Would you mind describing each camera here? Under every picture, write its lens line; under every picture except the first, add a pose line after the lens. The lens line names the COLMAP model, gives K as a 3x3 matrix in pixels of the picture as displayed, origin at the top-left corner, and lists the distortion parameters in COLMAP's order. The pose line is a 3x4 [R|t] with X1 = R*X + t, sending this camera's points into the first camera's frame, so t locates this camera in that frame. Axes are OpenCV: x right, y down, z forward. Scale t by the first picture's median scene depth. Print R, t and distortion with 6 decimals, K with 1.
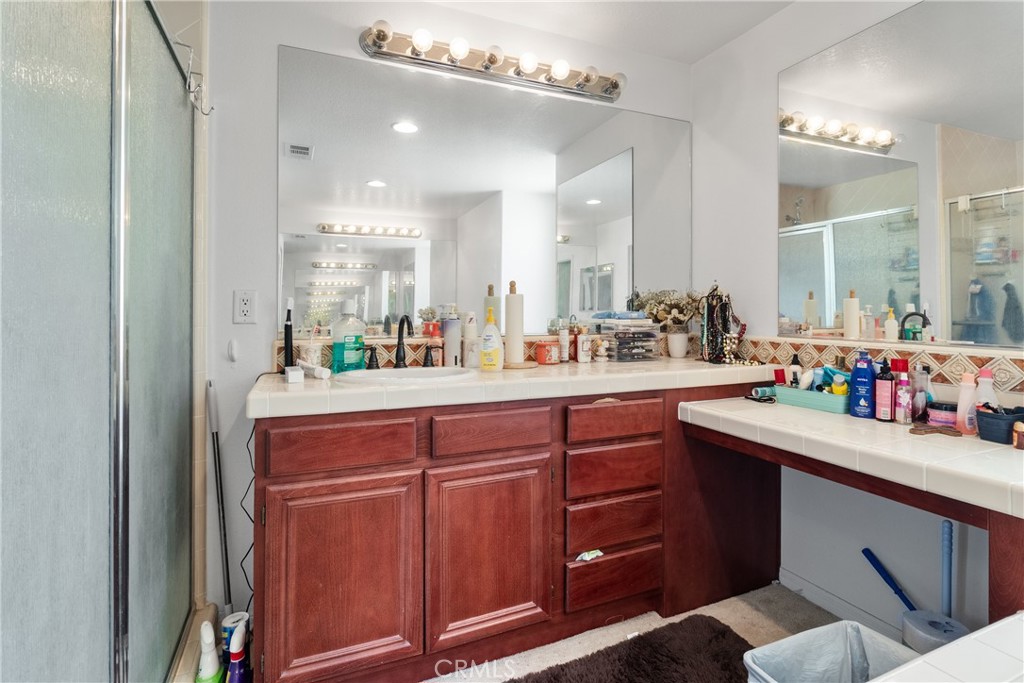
lens RADIAL K [[507.5, 0, 516.1], [0, 507.5, 315.2], [0, 0, 1]] dist [-0.002525, -0.001224]
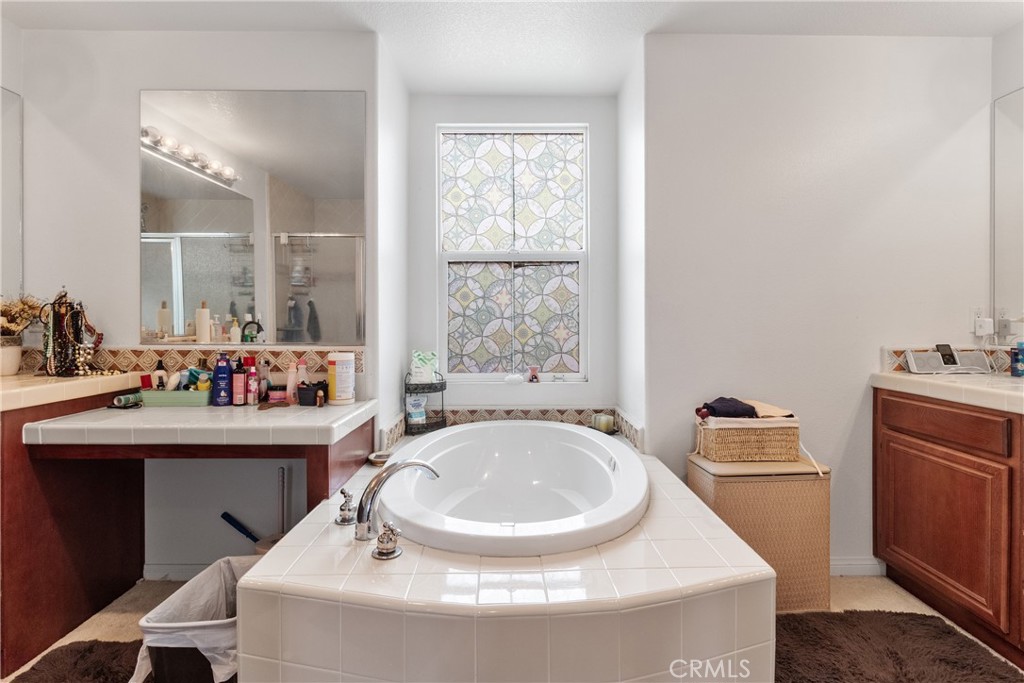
lens RADIAL K [[507.5, 0, 516.1], [0, 507.5, 315.2], [0, 0, 1]] dist [-0.002525, -0.001224]
pose [[0.396139, 0.010573, 0.918130, -0.137268], [0.004733, 0.999897, -0.013557, -0.000246], [-0.918178, 0.009716, 0.396048, -0.121490]]
